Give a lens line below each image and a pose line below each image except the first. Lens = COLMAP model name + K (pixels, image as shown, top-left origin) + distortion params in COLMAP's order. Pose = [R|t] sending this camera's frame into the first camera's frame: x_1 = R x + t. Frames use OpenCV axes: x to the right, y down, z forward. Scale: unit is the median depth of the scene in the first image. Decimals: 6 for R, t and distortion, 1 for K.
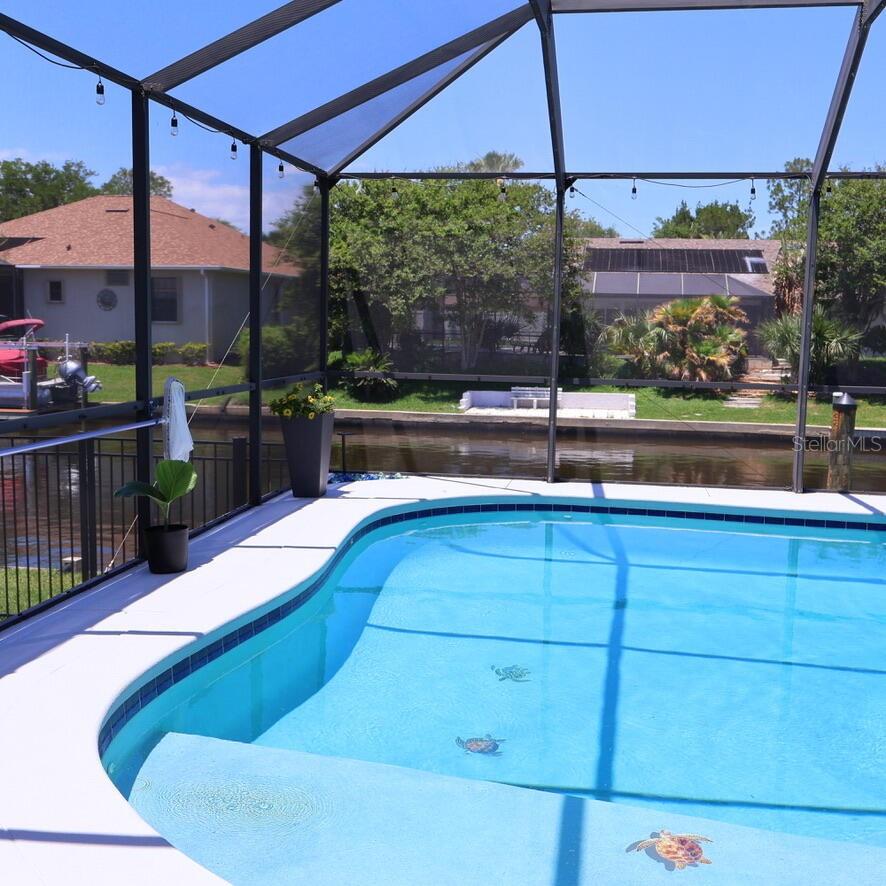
lens RADIAL K [[1099.8, 0, 443.0], [0, 1099.8, 443.0], [0, 0, 1]] dist [-0.011037, 0.007977]
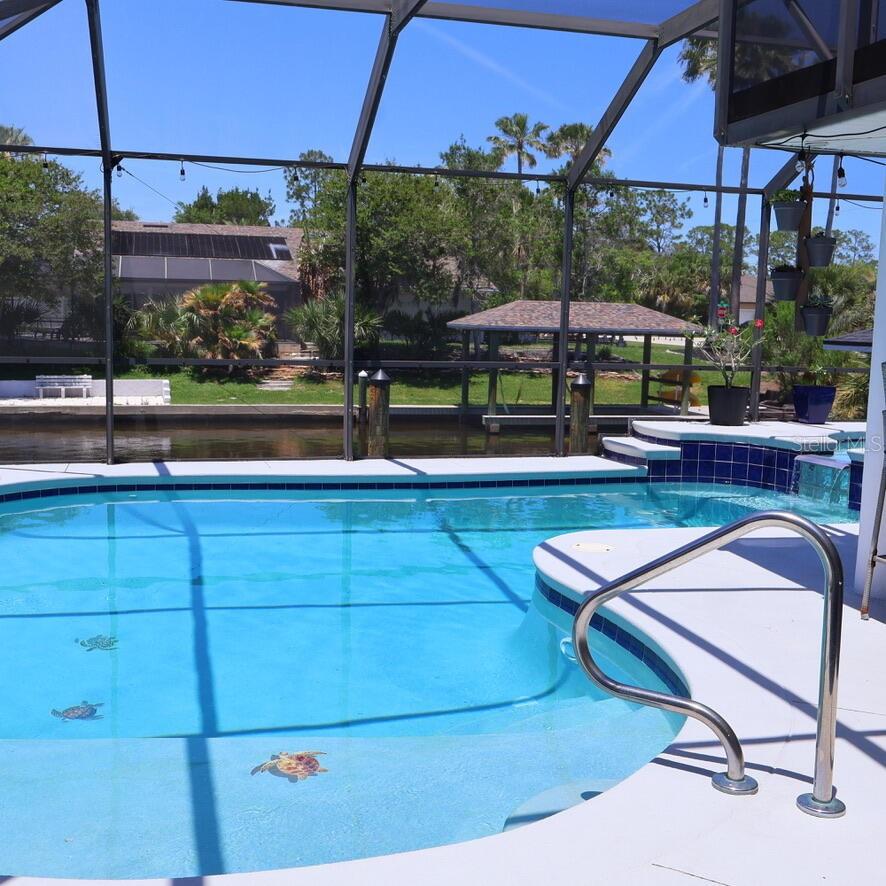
lens RADIAL K [[1099.8, 0, 443.0], [0, 1099.8, 443.0], [0, 0, 1]] dist [-0.011037, 0.007977]
pose [[0.912211, -0.048269, 0.406868, -0.005429], [0.043137, 0.998832, 0.021783, 0.001494], [-0.407444, -0.002320, 0.913227, -0.004739]]
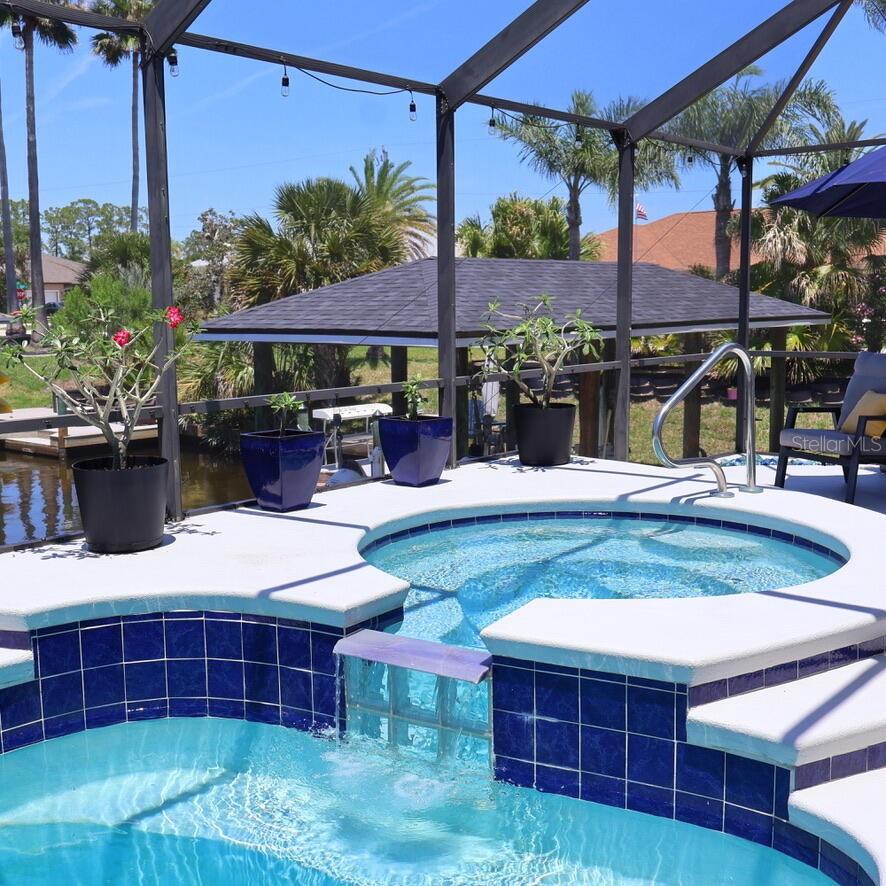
lens RADIAL K [[1111.4, 0, 443.0], [0, 1111.4, 443.0], [0, 0, 1]] dist [-0.002010, 0.003650]
pose [[0.511339, -0.142693, 0.847450, 0.056796], [0.125385, 0.987954, 0.090695, -0.007823], [-0.850183, 0.059881, 0.523071, 0.081278]]
